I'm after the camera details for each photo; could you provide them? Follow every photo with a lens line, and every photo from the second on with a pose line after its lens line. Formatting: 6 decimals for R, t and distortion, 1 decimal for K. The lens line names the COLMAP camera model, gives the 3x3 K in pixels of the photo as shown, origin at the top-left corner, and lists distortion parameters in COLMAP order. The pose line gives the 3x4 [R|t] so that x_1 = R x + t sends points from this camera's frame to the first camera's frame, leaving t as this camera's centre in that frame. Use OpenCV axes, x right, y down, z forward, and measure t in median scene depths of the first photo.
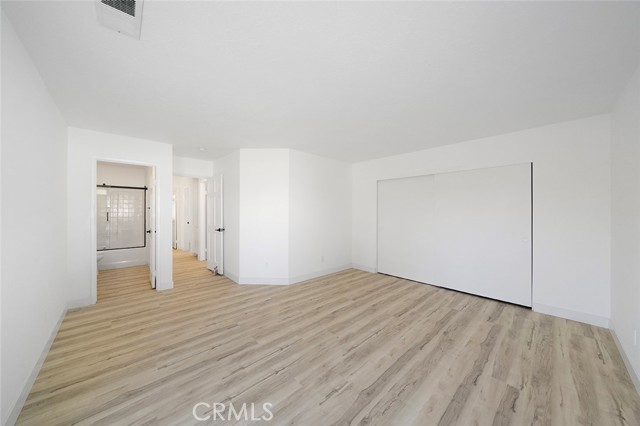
lens RADIAL K [[219.9, 0, 314.5], [0, 219.9, 213.0], [0, 0, 1]] dist [-0.003367, -0.000552]
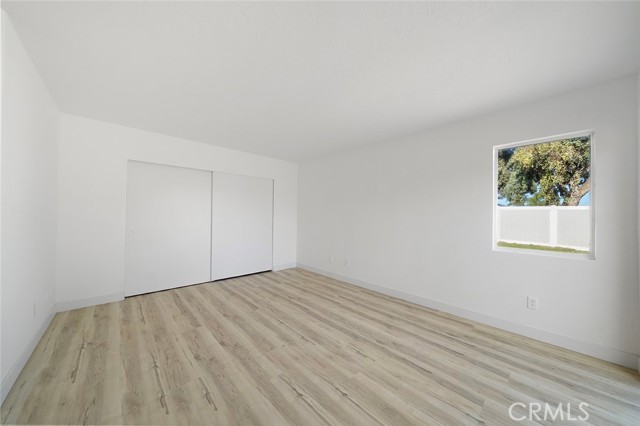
lens RADIAL K [[219.9, 0, 320.0], [0, 219.9, 215.2], [0, 0, 1]] dist [-0.003367, -0.000552]
pose [[-0.019488, -0.004220, 0.999801, -0.646320], [-0.004745, 0.999980, 0.004128, 0.029773], [-0.999799, -0.004663, -0.019508, 0.722183]]
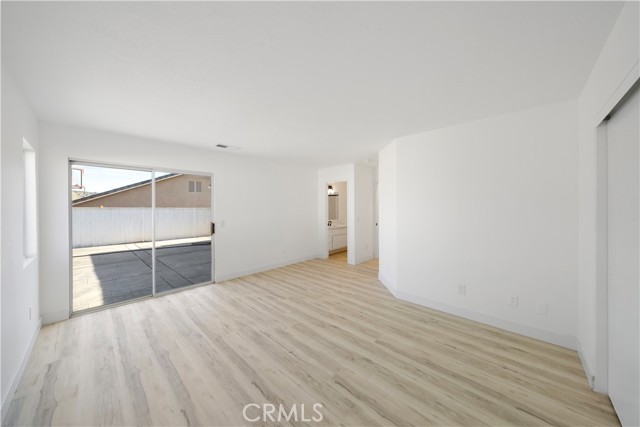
lens RADIAL K [[219.9, 0, 318.2], [0, 219.9, 211.2], [0, 0, 1]] dist [-0.003367, -0.000552]
pose [[0.071041, 0.013716, -0.997379, 0.992851], [-0.004454, 0.999900, 0.013433, -0.026422], [0.997463, 0.003488, 0.071095, 0.894976]]
